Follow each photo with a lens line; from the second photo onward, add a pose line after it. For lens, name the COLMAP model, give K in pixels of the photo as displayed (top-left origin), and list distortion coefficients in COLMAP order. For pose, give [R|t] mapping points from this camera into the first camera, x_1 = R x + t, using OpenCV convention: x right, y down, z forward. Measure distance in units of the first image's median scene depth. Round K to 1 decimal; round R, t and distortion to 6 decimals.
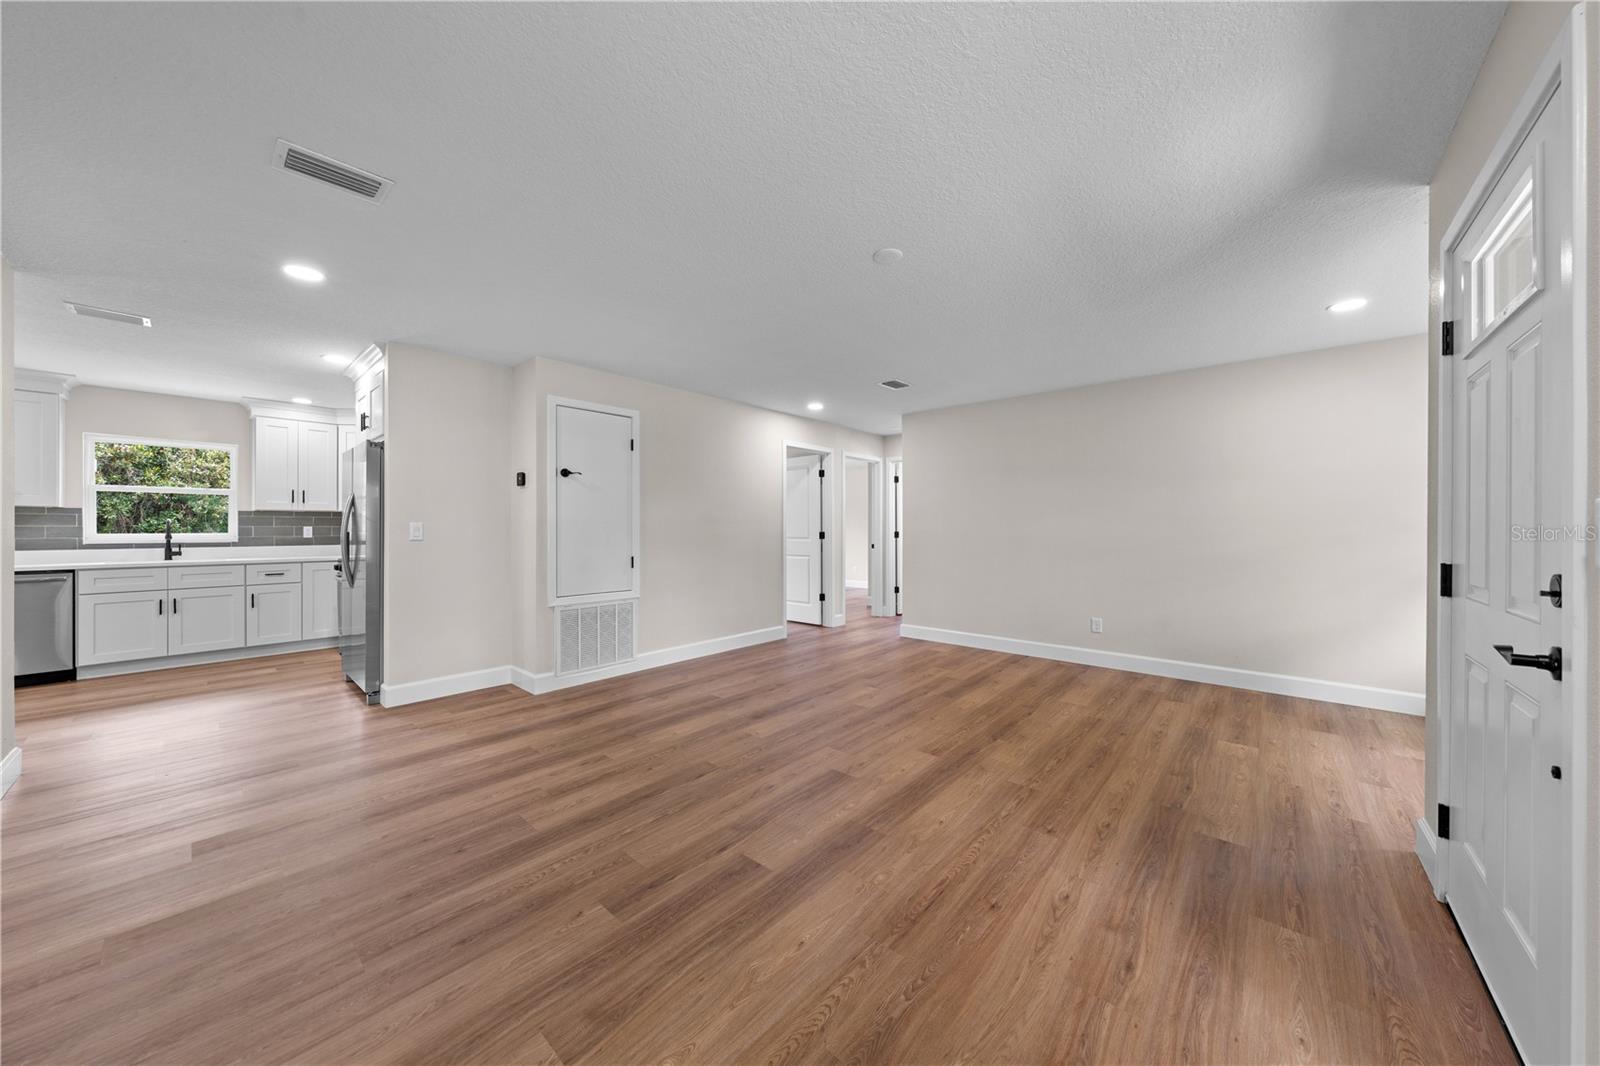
lens RADIAL K [[541.0, 0, 797.4], [0, 541.0, 526.3], [0, 0, 1]] dist [-0.003056, 0.000166]
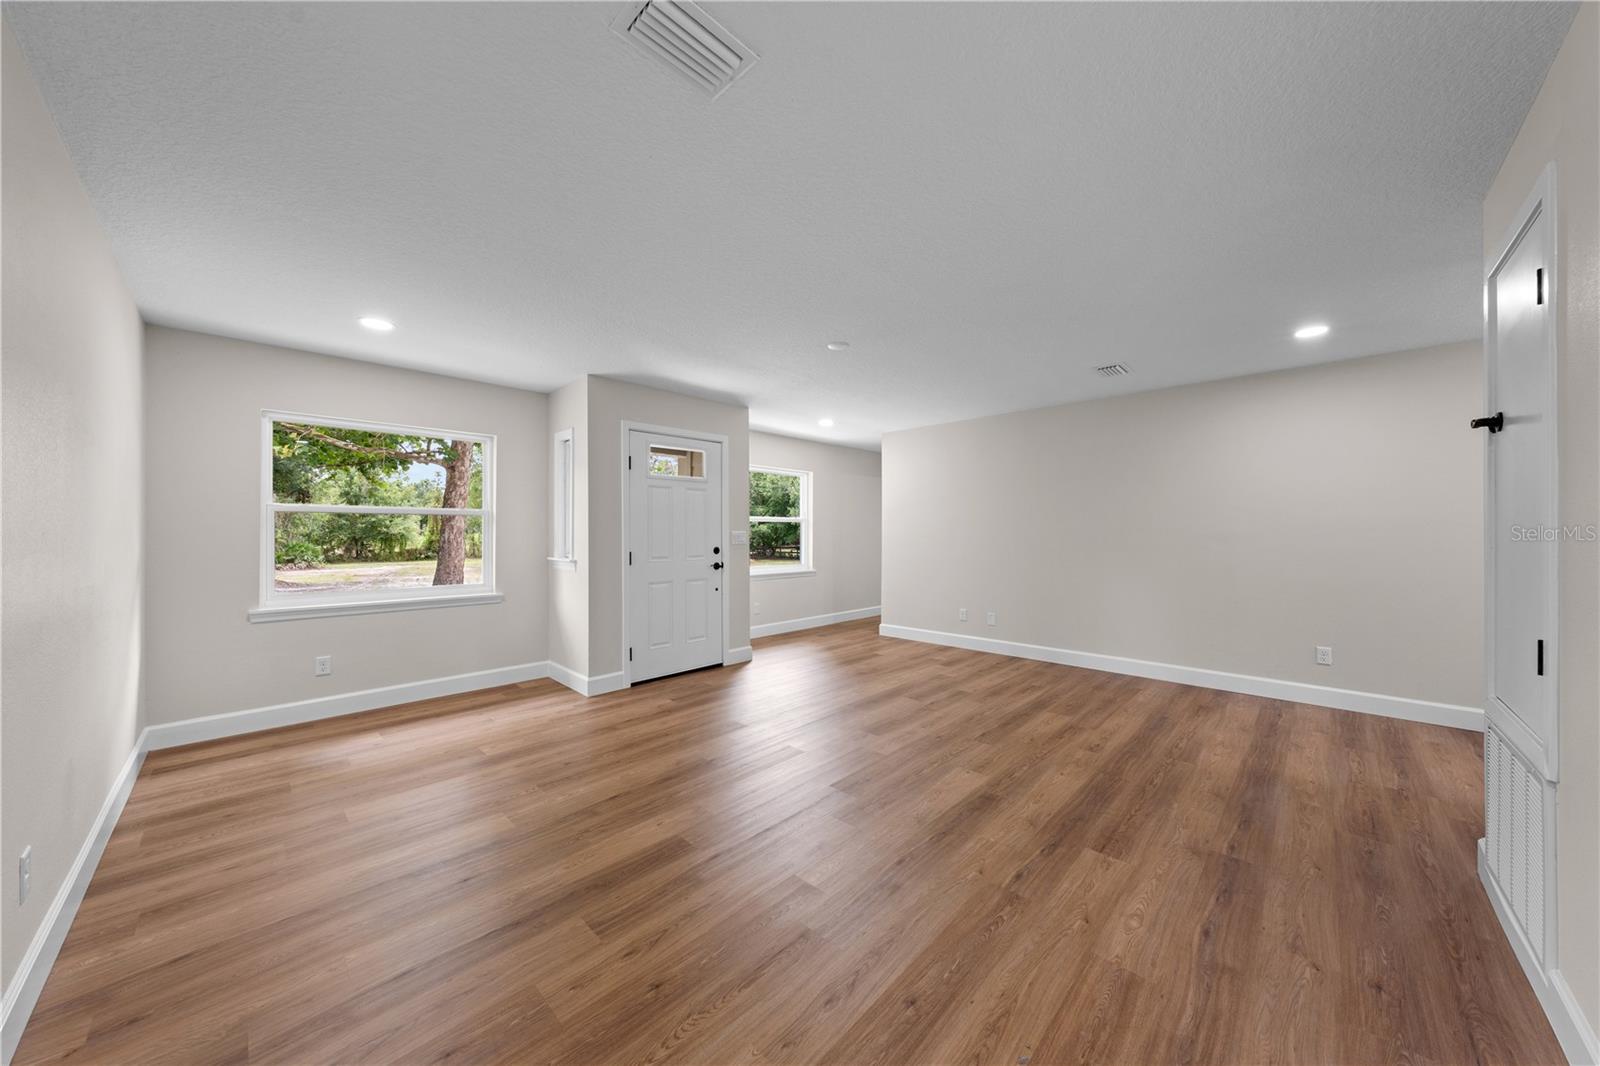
lens RADIAL K [[541.0, 0, 799.8], [0, 541.0, 524.7], [0, 0, 1]] dist [-0.003056, 0.000166]
pose [[-0.999030, 0.001821, 0.043996, 0.188596], [0.001089, 0.999860, -0.016674, -0.010246], [-0.044021, -0.016610, -0.998893, 2.234656]]
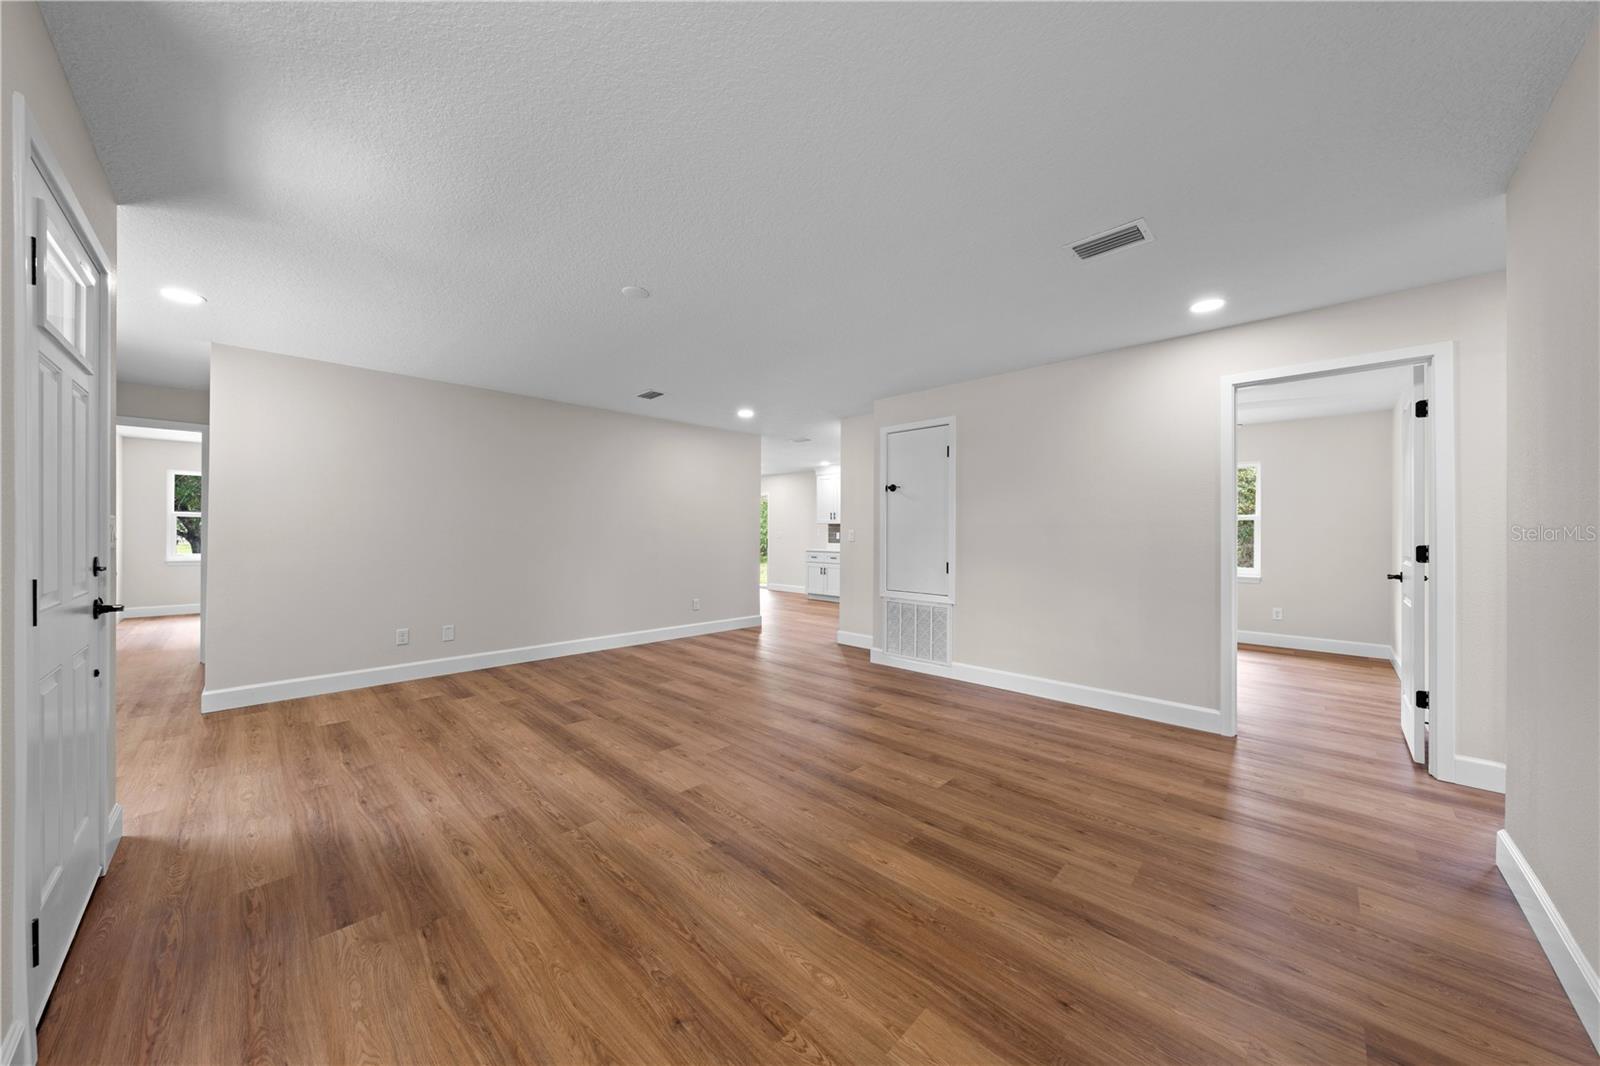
lens RADIAL K [[541.0, 0, 805.0], [0, 541.0, 531.0], [0, 0, 1]] dist [-0.003056, 0.000166]
pose [[-0.041802, -0.003341, -0.999120, 1.188346], [-0.002098, 0.999992, -0.003256, 0.003148], [0.999124, 0.001960, -0.041809, 1.302085]]
